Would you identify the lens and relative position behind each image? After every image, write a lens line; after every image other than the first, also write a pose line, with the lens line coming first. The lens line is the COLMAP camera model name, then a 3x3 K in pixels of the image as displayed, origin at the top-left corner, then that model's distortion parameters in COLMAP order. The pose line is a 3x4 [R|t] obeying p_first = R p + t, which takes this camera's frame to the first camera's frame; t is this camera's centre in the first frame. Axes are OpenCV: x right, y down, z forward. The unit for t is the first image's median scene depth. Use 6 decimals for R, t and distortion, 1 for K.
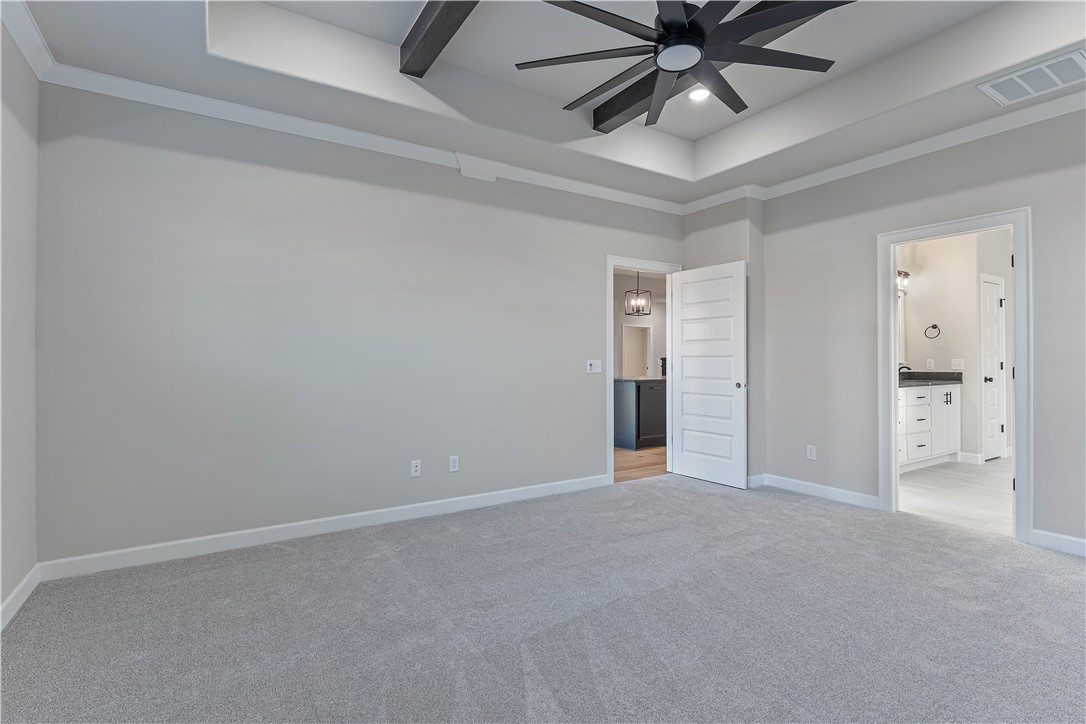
lens RADIAL K [[524.7, 0, 544.5], [0, 524.7, 356.5], [0, 0, 1]] dist [-0.000579, -0.000091]
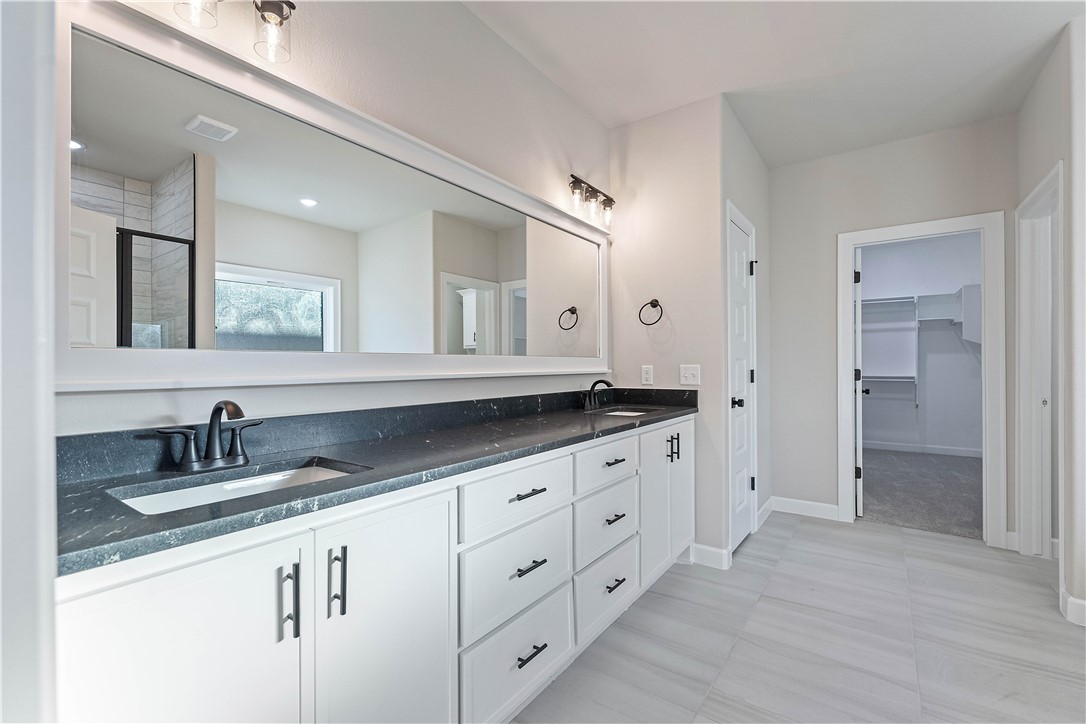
lens RADIAL K [[481.1, 0, 543.0], [0, 481.1, 362.0], [0, 0, 1]] dist [0.000046, -0.000015]
pose [[0.930957, 0.002274, 0.365122, 0.477432], [-0.001968, 0.999997, -0.001212, 0.003208], [-0.365123, 0.000410, 0.930959, 0.608983]]
